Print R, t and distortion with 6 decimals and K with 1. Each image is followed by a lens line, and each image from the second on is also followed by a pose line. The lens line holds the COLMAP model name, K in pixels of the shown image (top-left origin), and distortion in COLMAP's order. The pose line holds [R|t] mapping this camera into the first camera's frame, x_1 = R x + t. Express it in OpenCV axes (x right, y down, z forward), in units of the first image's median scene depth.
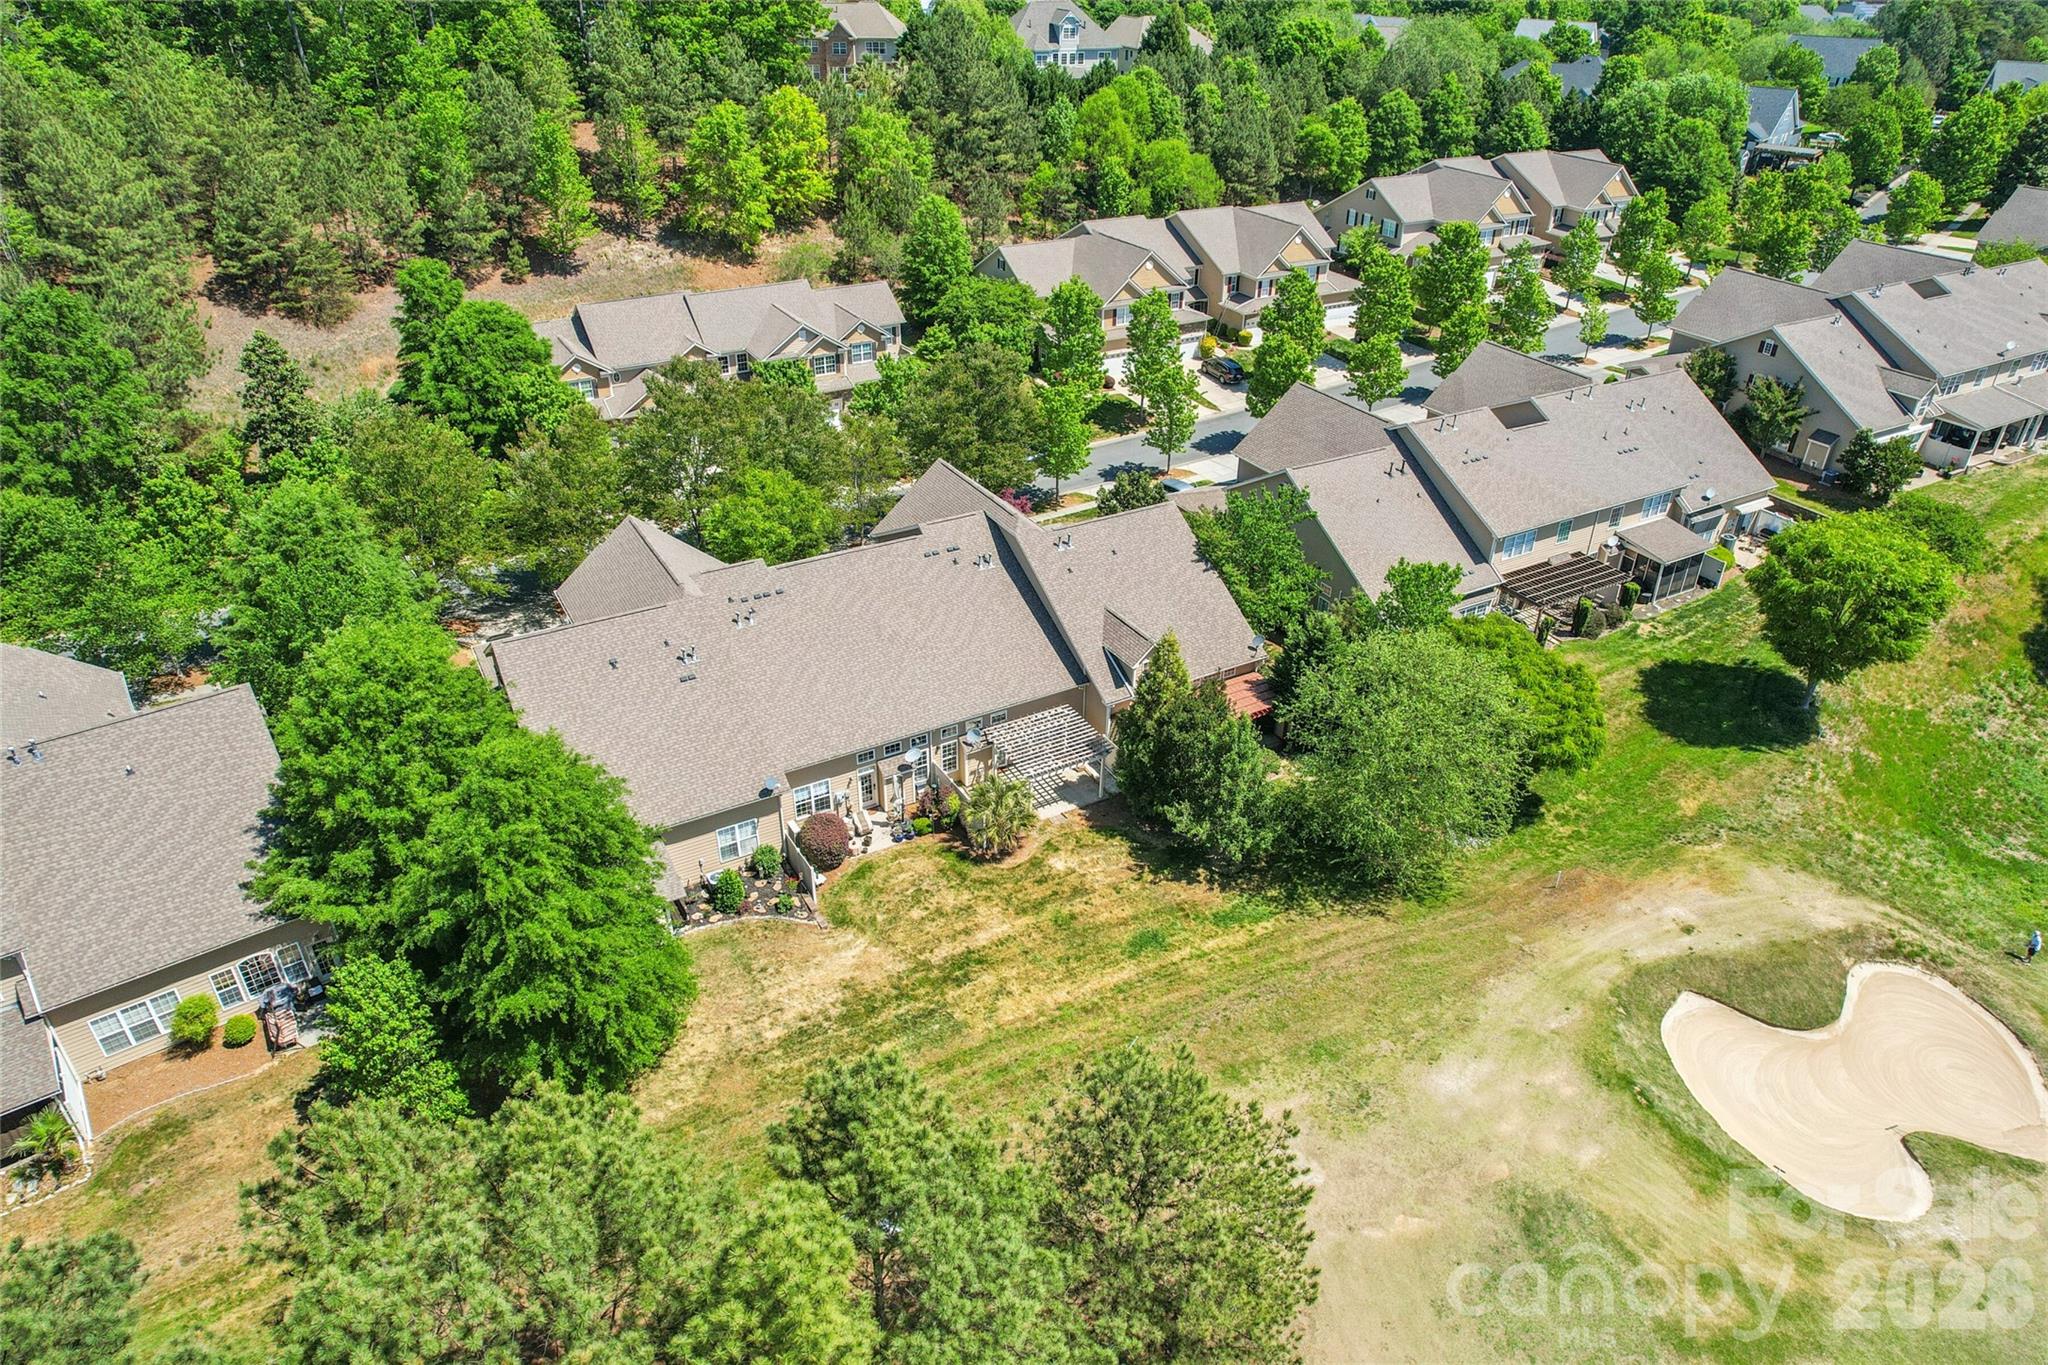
lens RADIAL K [[1266.0, 0, 1024.0], [0, 1266.0, 682.5], [0, 0, 1]] dist [-0.058739, 0.055232]
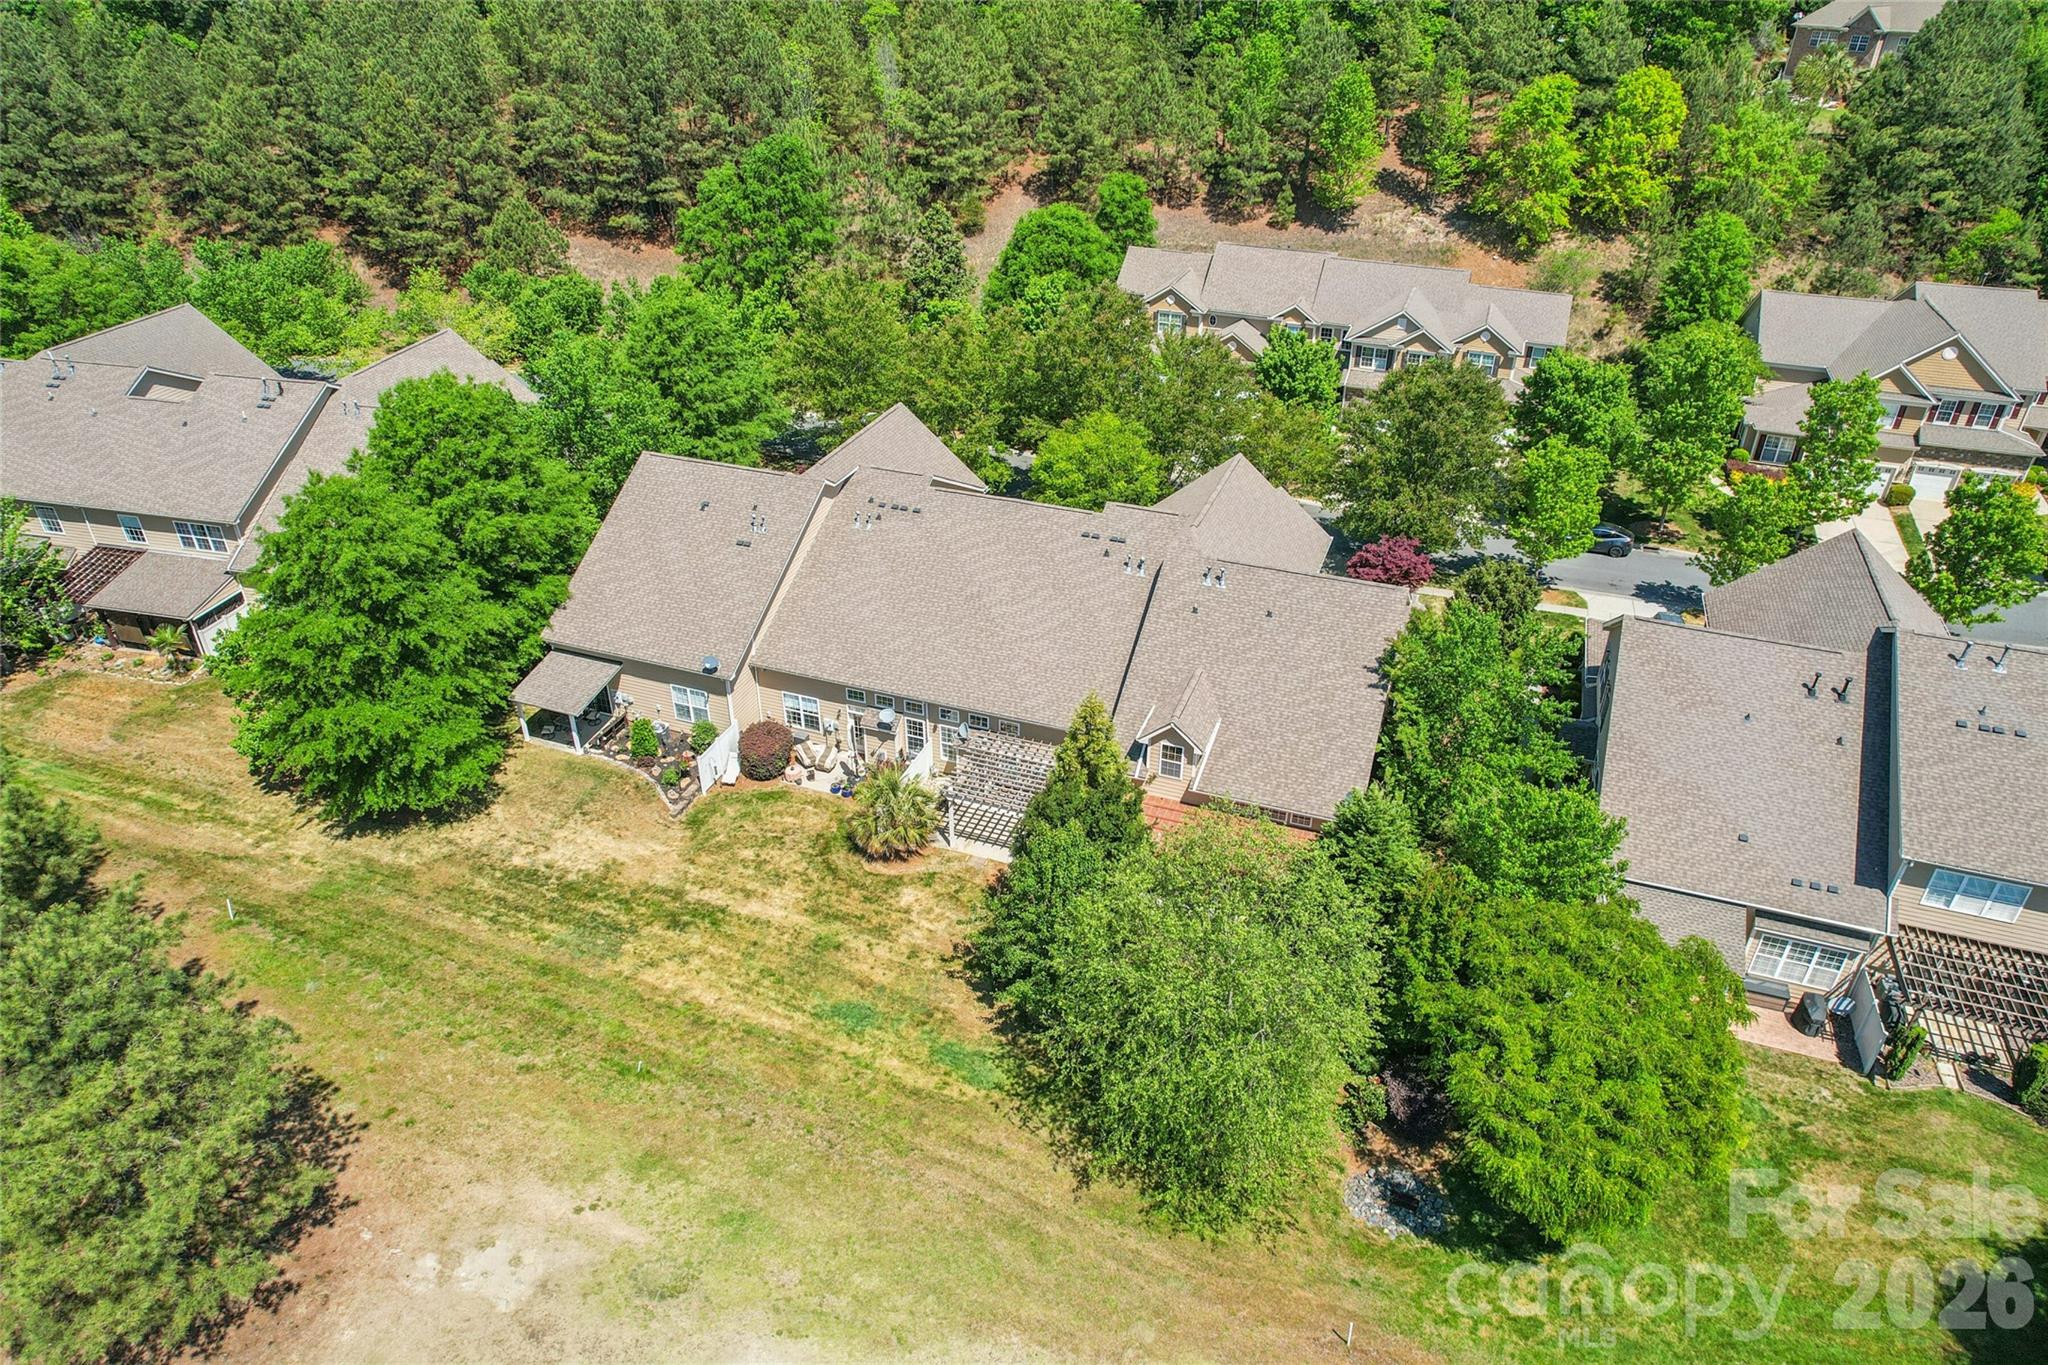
lens RADIAL K [[1266.0, 0, 1024.0], [0, 1266.0, 682.5], [0, 0, 1]] dist [-0.058739, 0.055232]
pose [[0.660157, 0.398194, -0.636894, 0.304330], [-0.399854, 0.904090, 0.150790, -0.077934], [0.635854, 0.155120, 0.756061, 0.215814]]
